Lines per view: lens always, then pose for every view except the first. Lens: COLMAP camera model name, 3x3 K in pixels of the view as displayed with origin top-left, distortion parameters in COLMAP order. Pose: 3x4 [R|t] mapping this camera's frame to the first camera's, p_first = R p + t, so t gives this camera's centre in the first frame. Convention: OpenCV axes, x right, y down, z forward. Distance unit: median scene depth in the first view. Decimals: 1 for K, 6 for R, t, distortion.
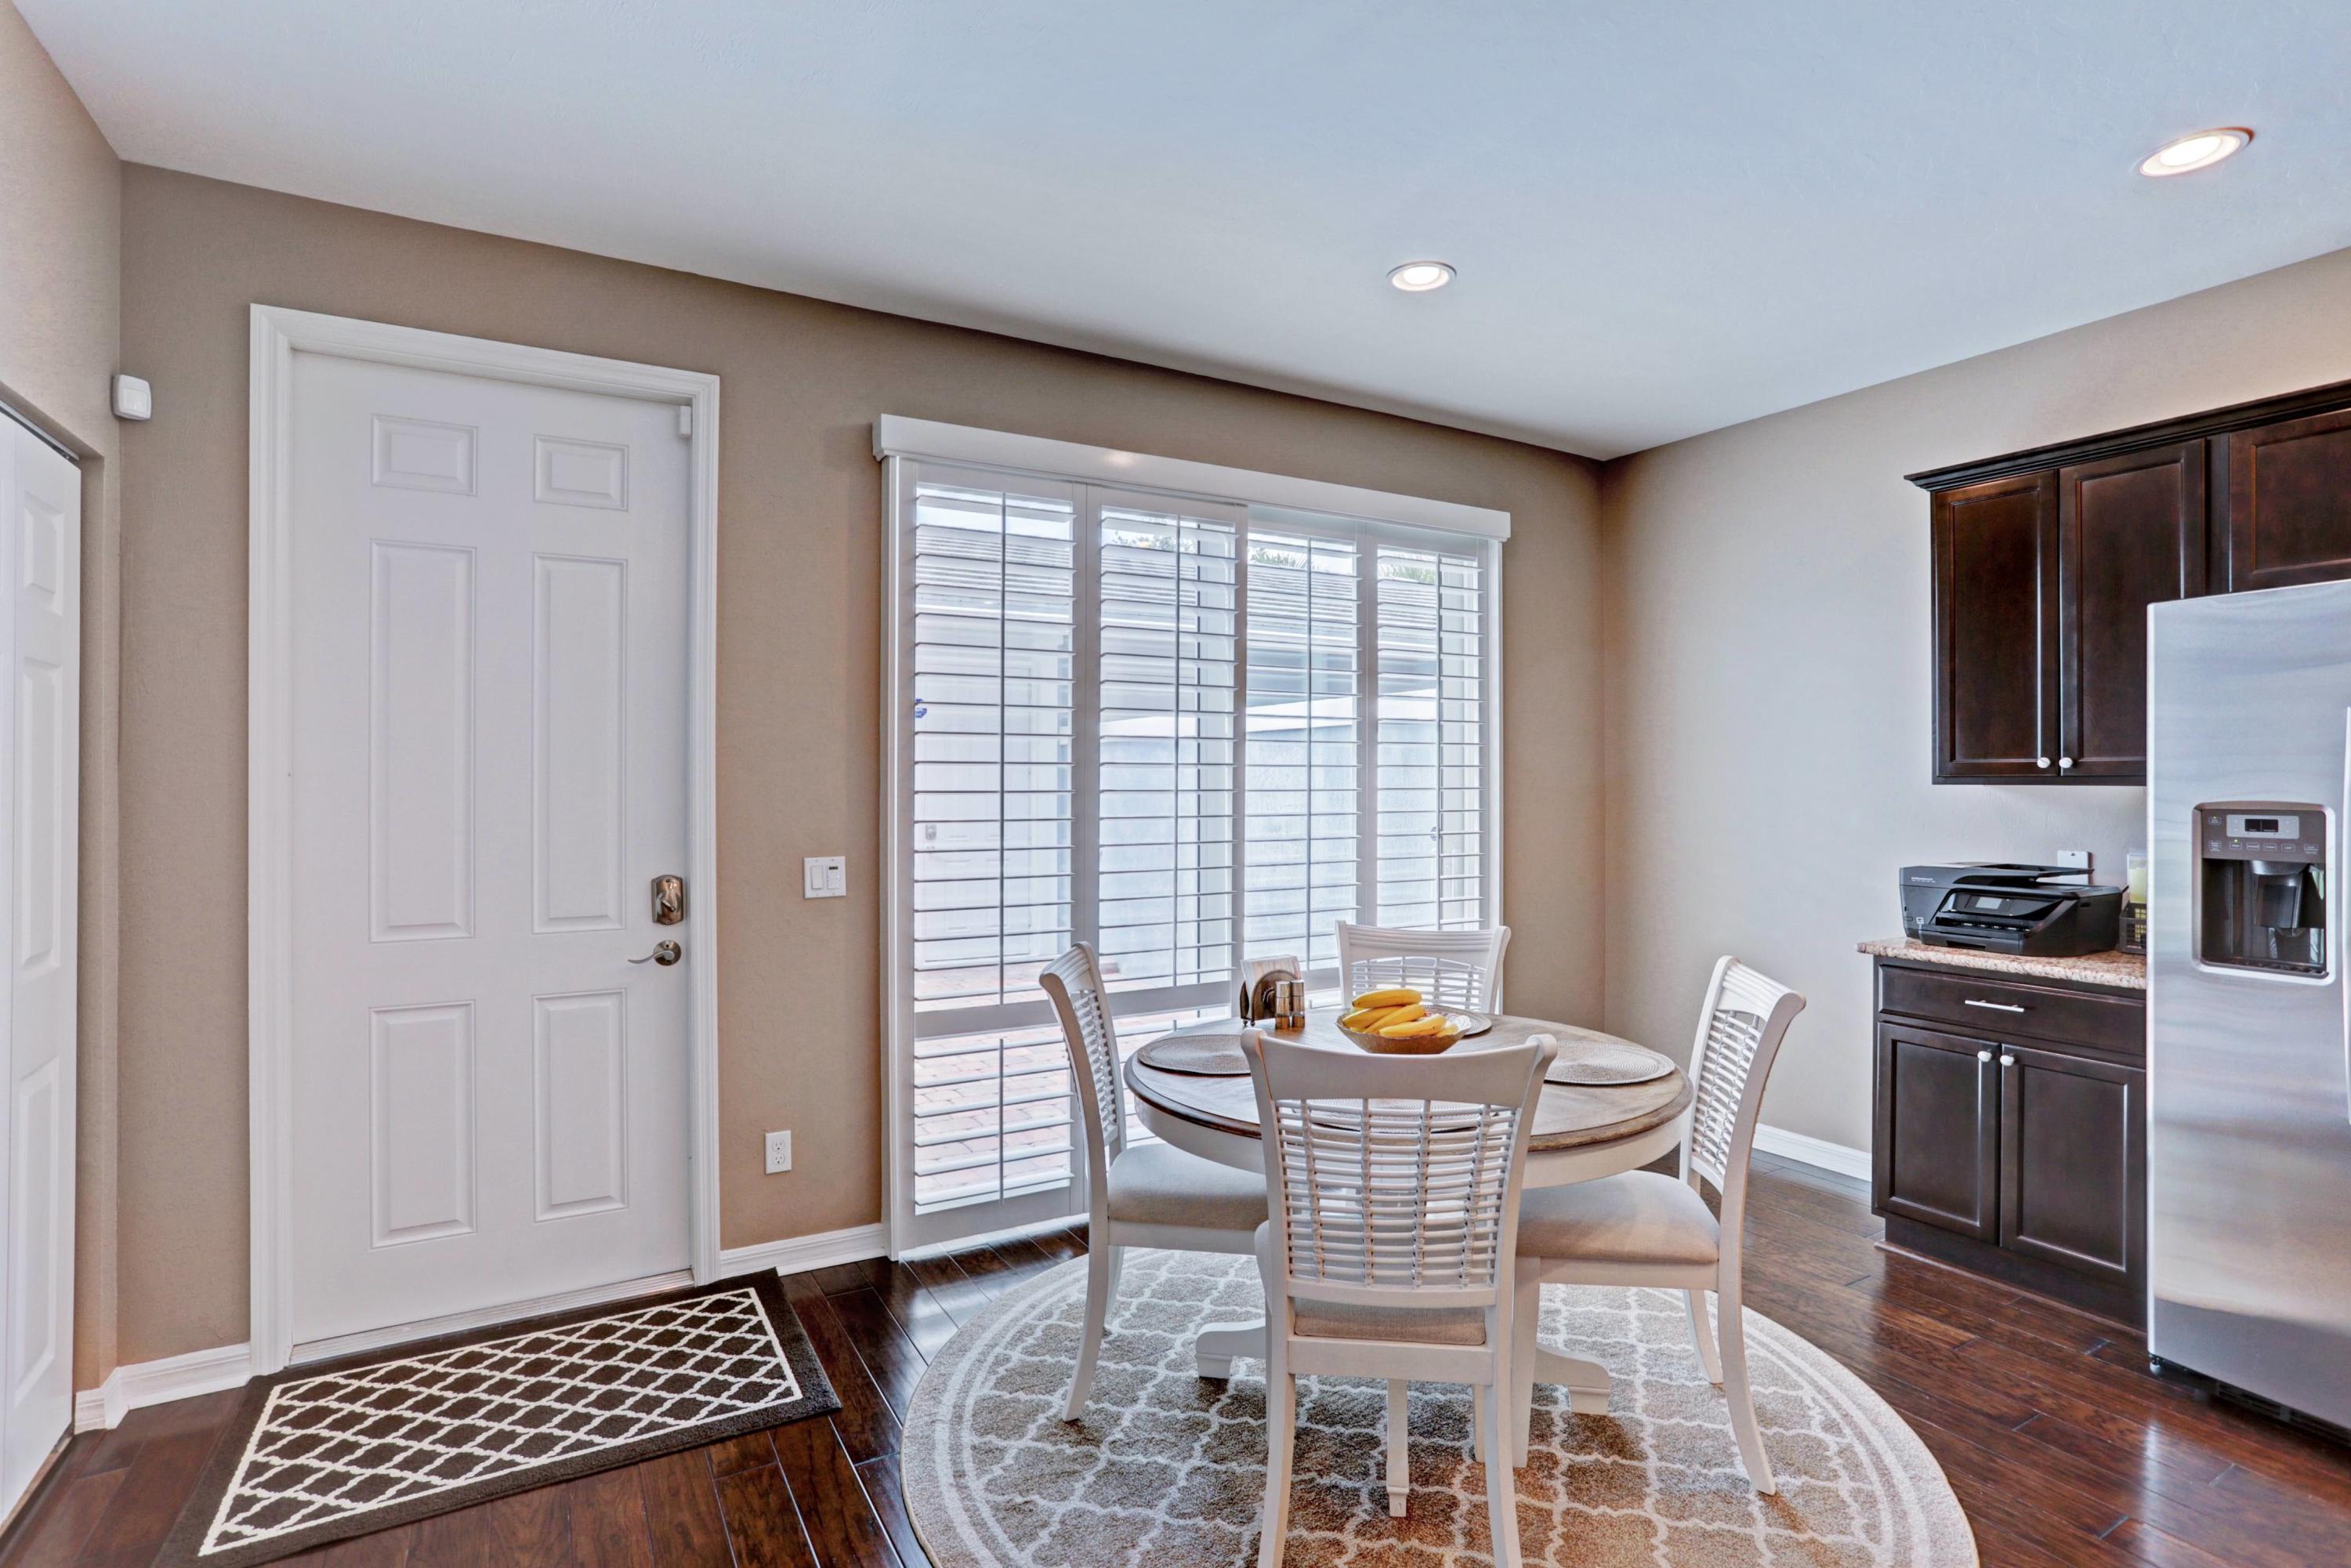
lens RADIAL K [[1146.3, 0, 1200.6], [0, 1146.3, 784.3], [0, 0, 1]] dist [-0.006516, 0.000767]
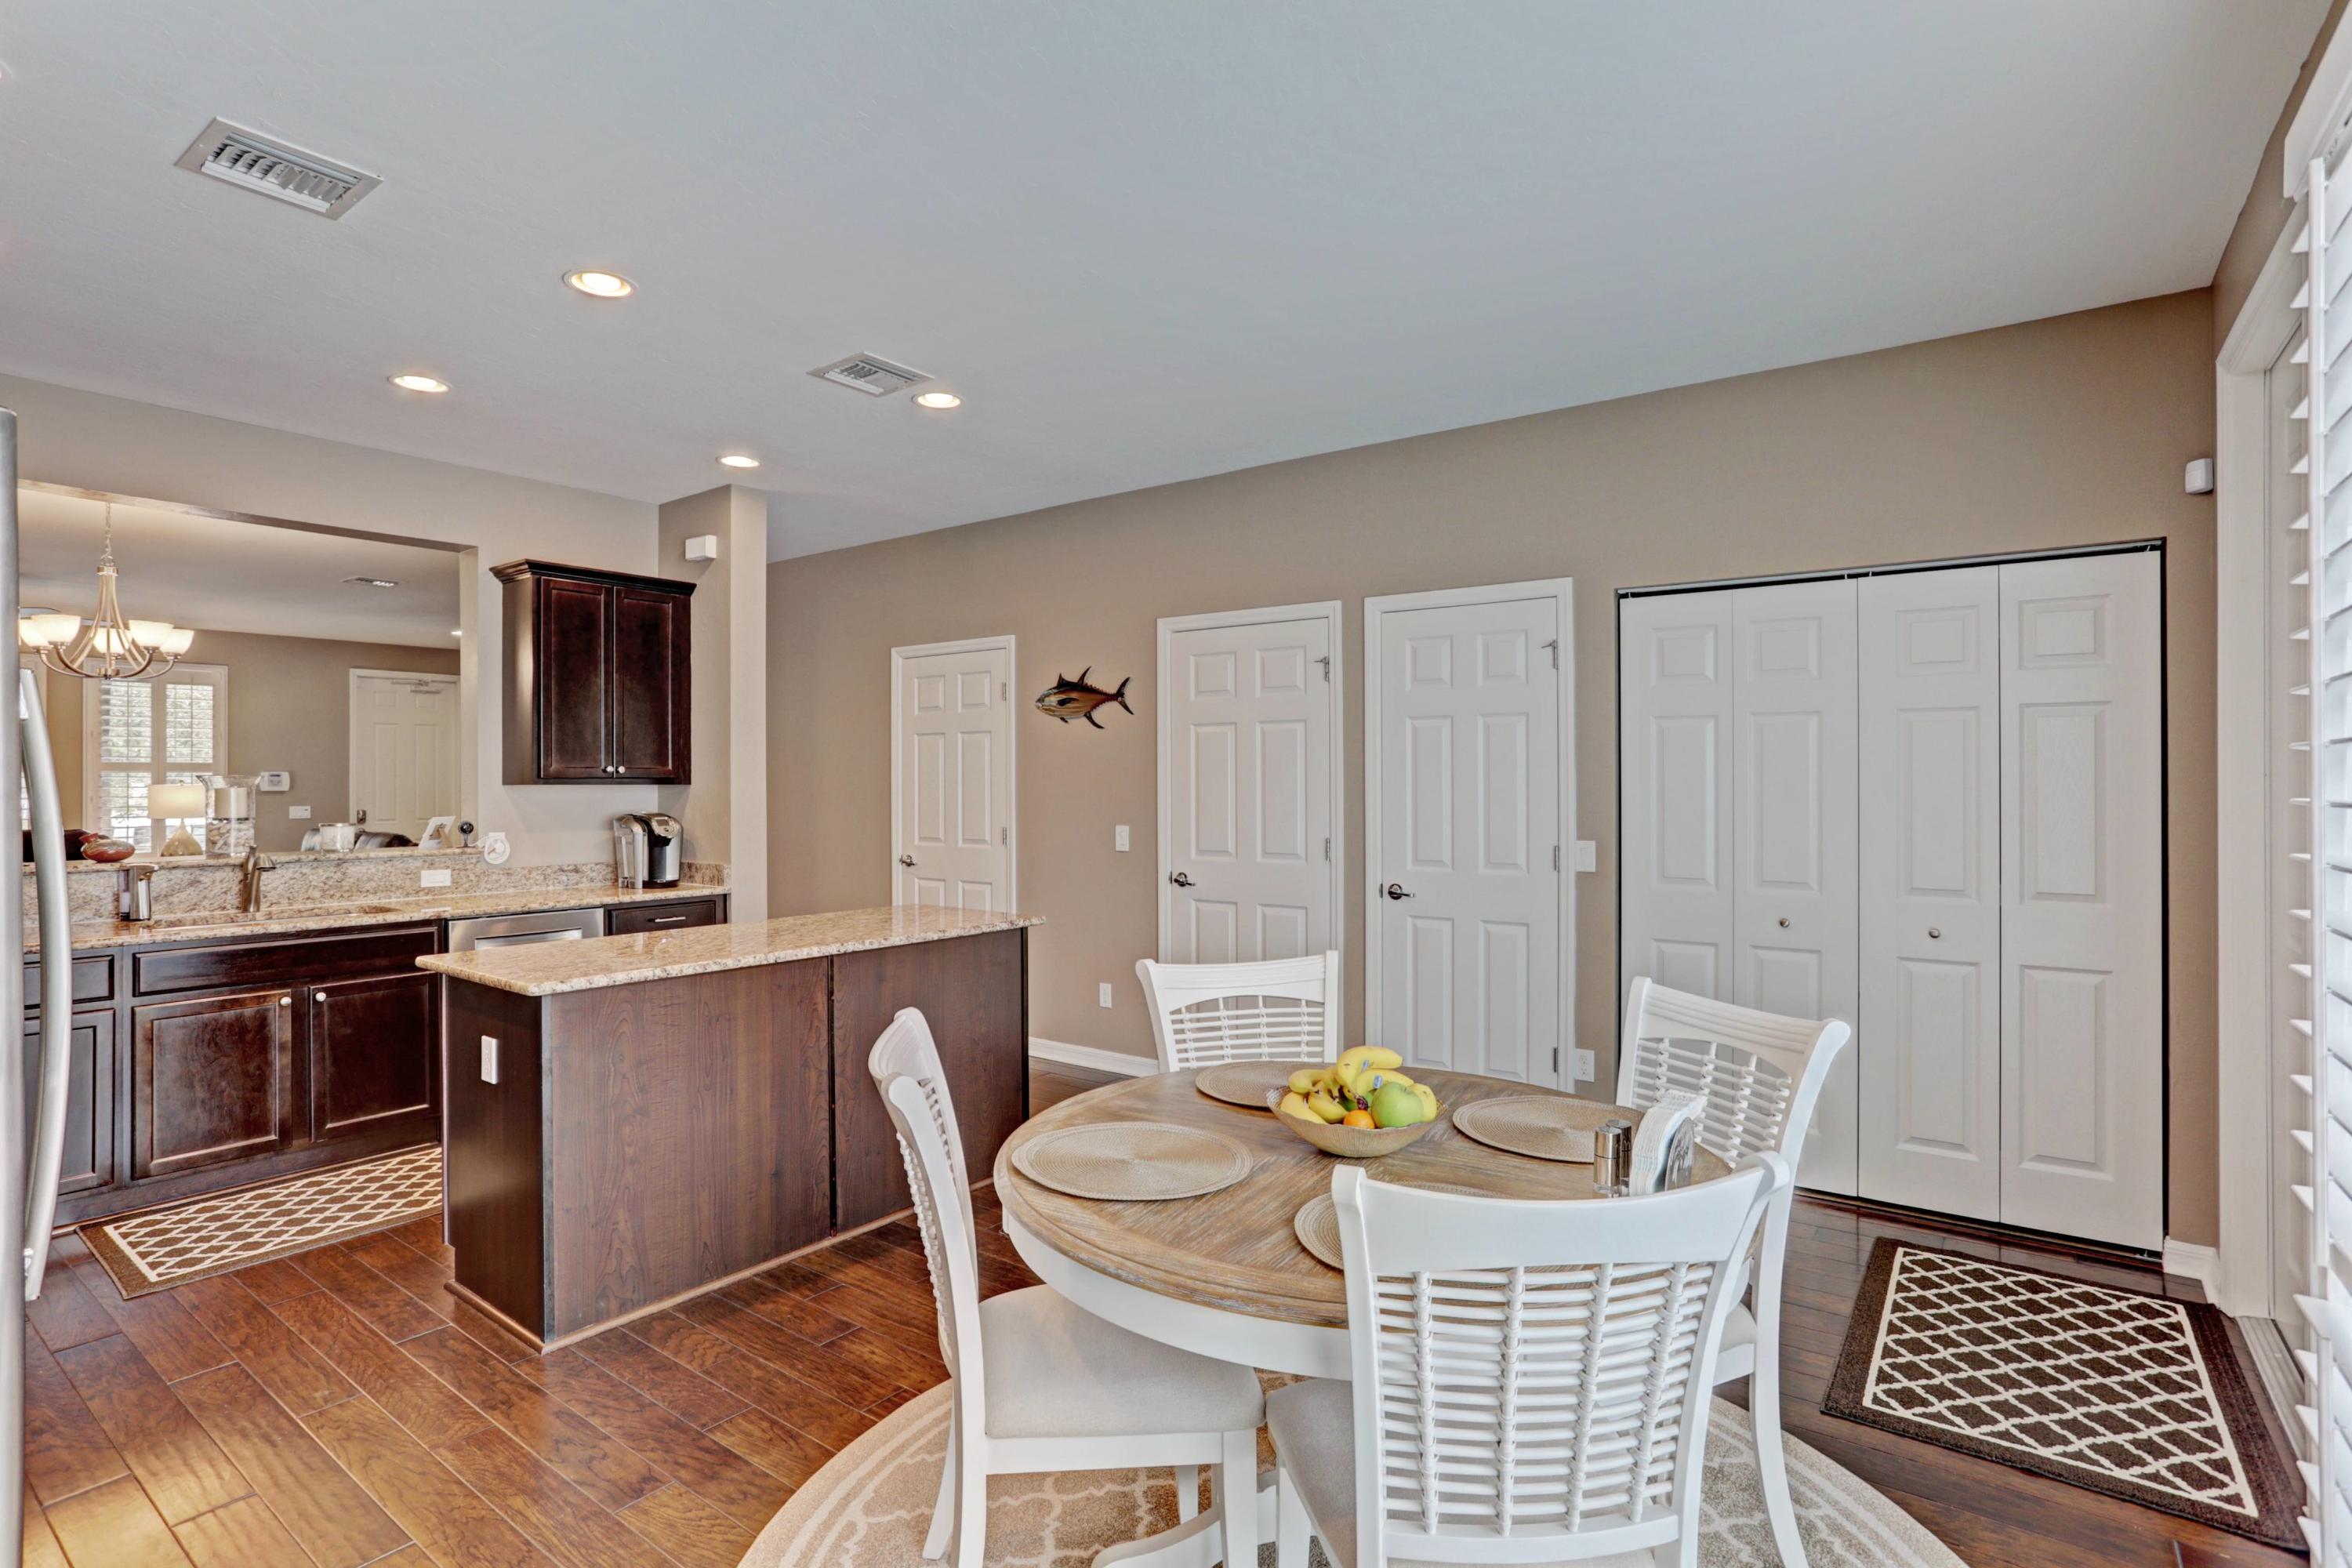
lens RADIAL K [[1146.8, 0, 1178.1], [0, 1146.8, 785.7], [0, 0, 1]] dist [-0.006516, 0.000767]
pose [[-0.928773, -0.004710, -0.370620, 0.532335], [-0.006776, 0.999968, 0.004272, -0.004520], [0.370588, 0.006479, -0.928775, 1.556050]]
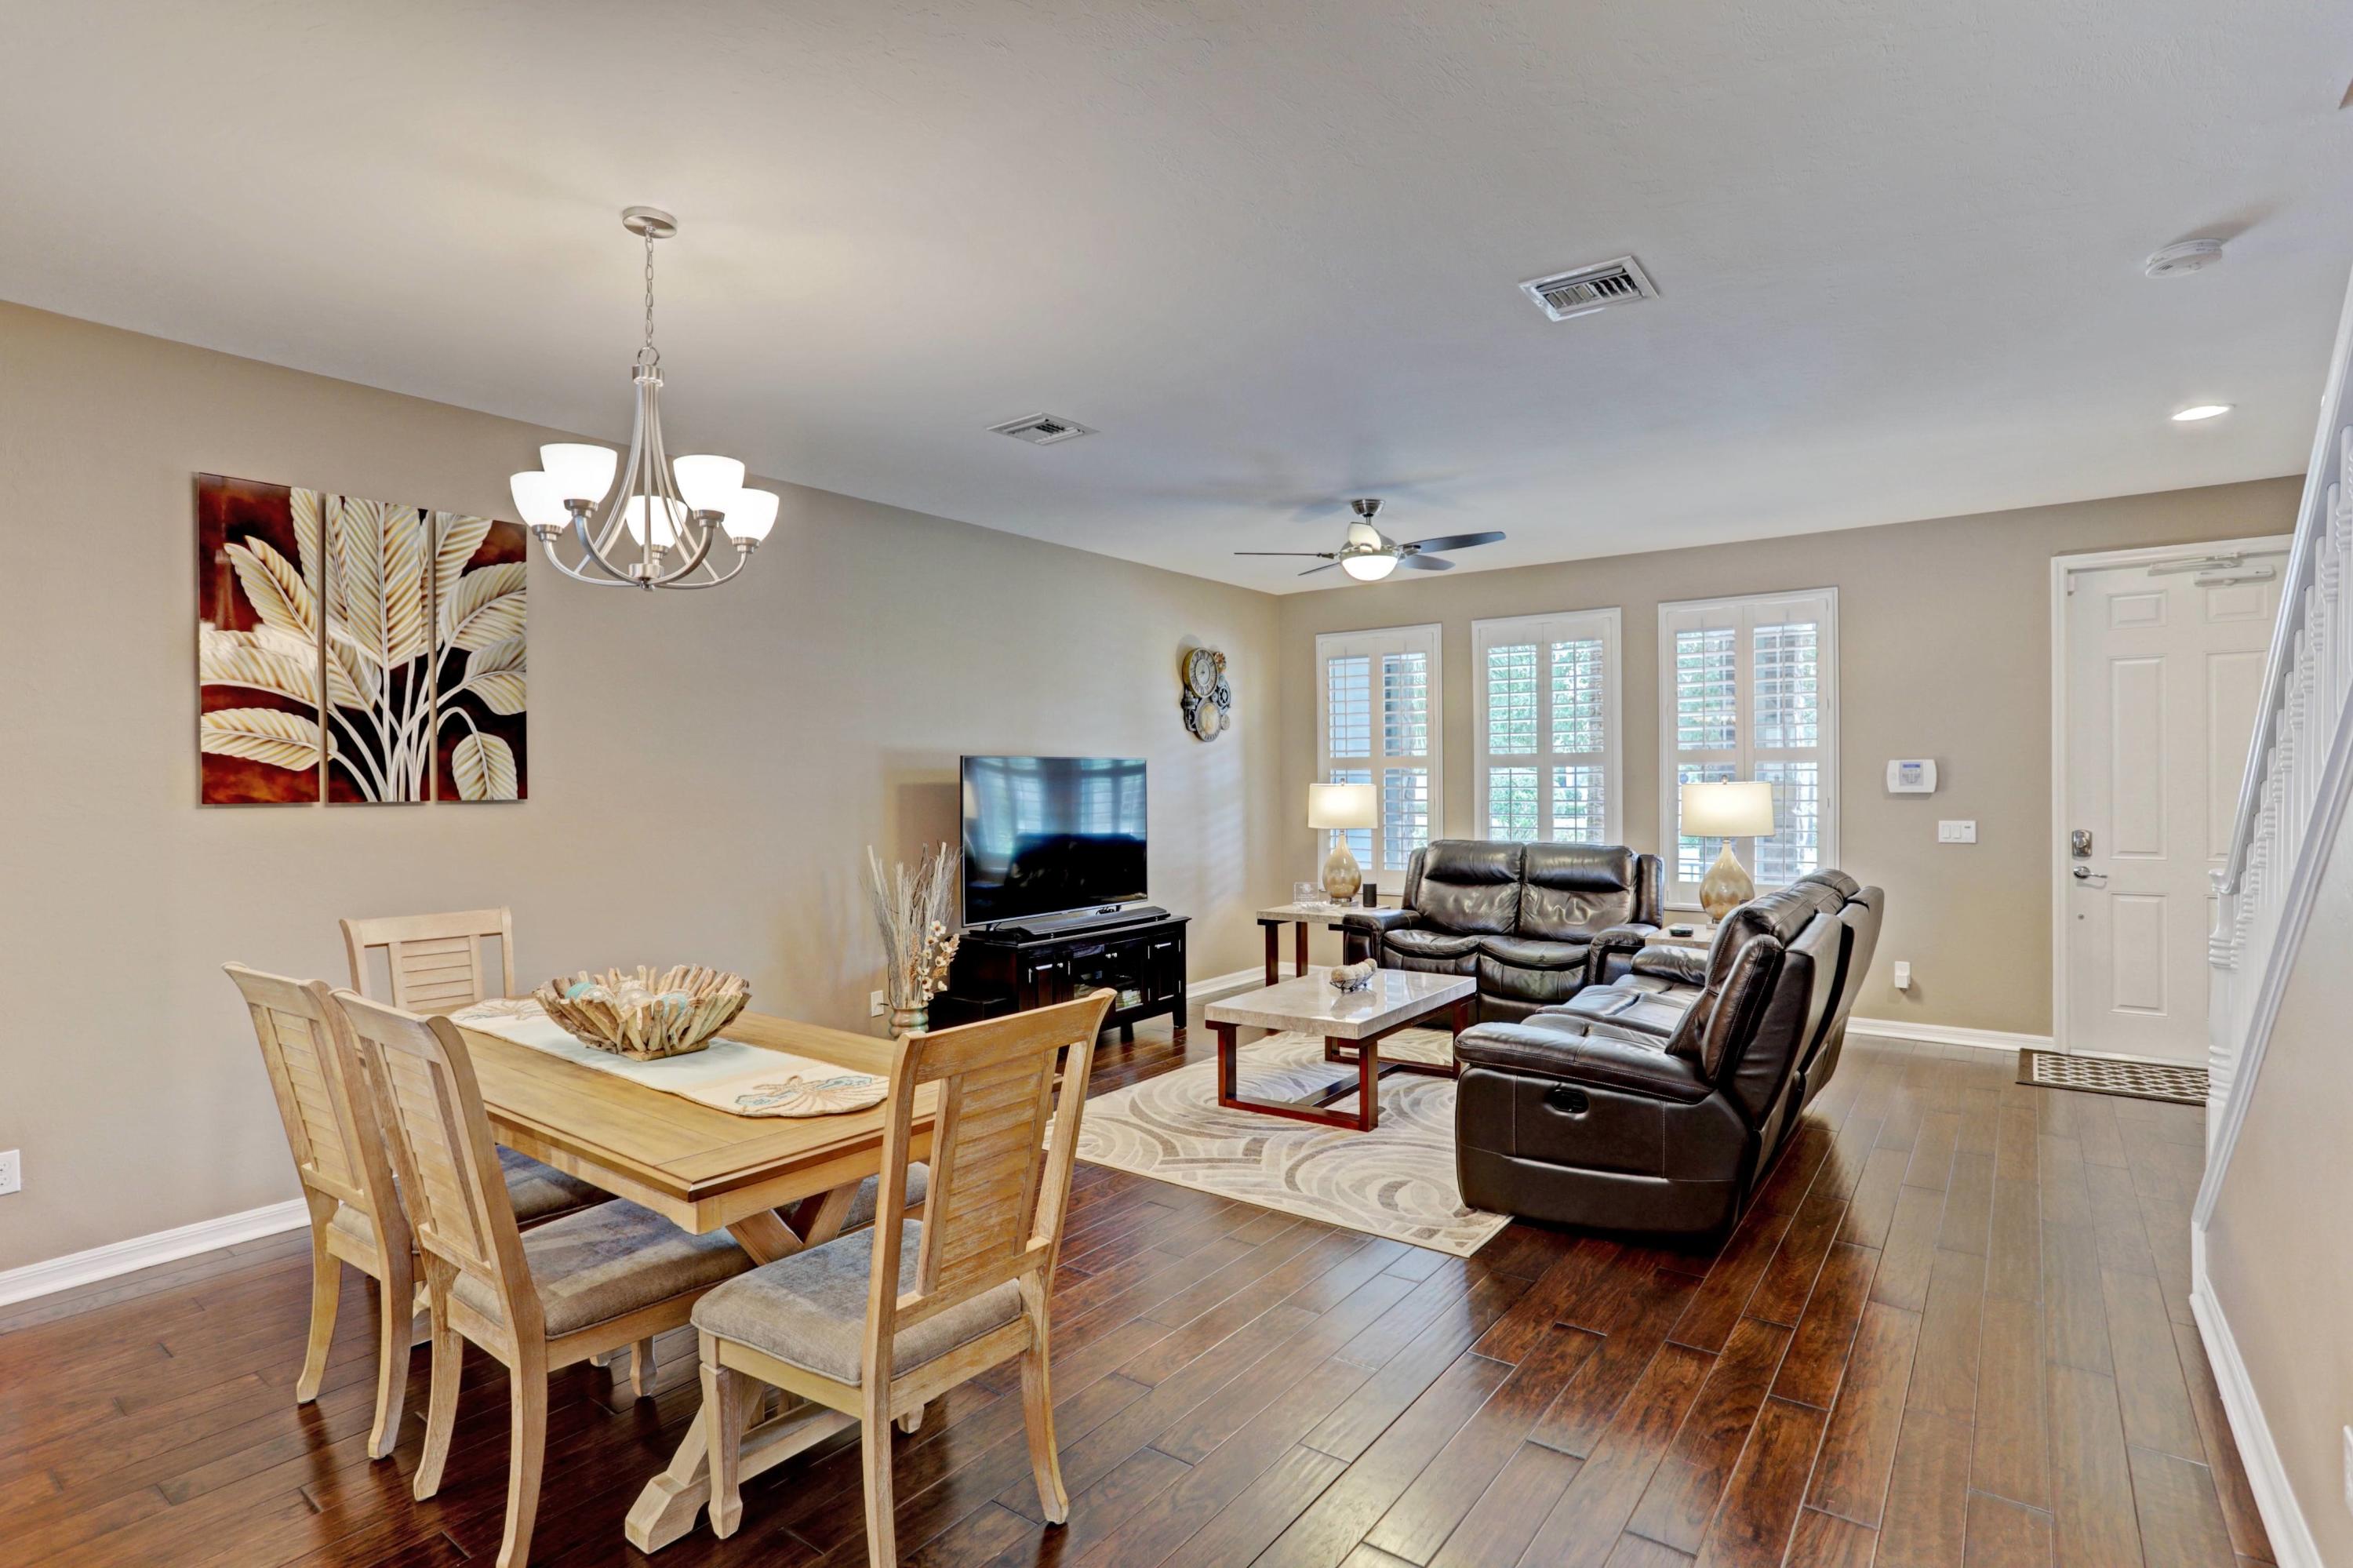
lens RADIAL K [[1147.3, 0, 1184.4], [0, 1147.3, 772.4], [0, 0, 1]] dist [-0.006516, 0.000767]
pose [[-0.366735, 0.006170, 0.930305, 0.397303], [0.012053, 0.999926, -0.001880, -0.002190], [-0.930247, 0.010523, -0.366782, -0.821631]]
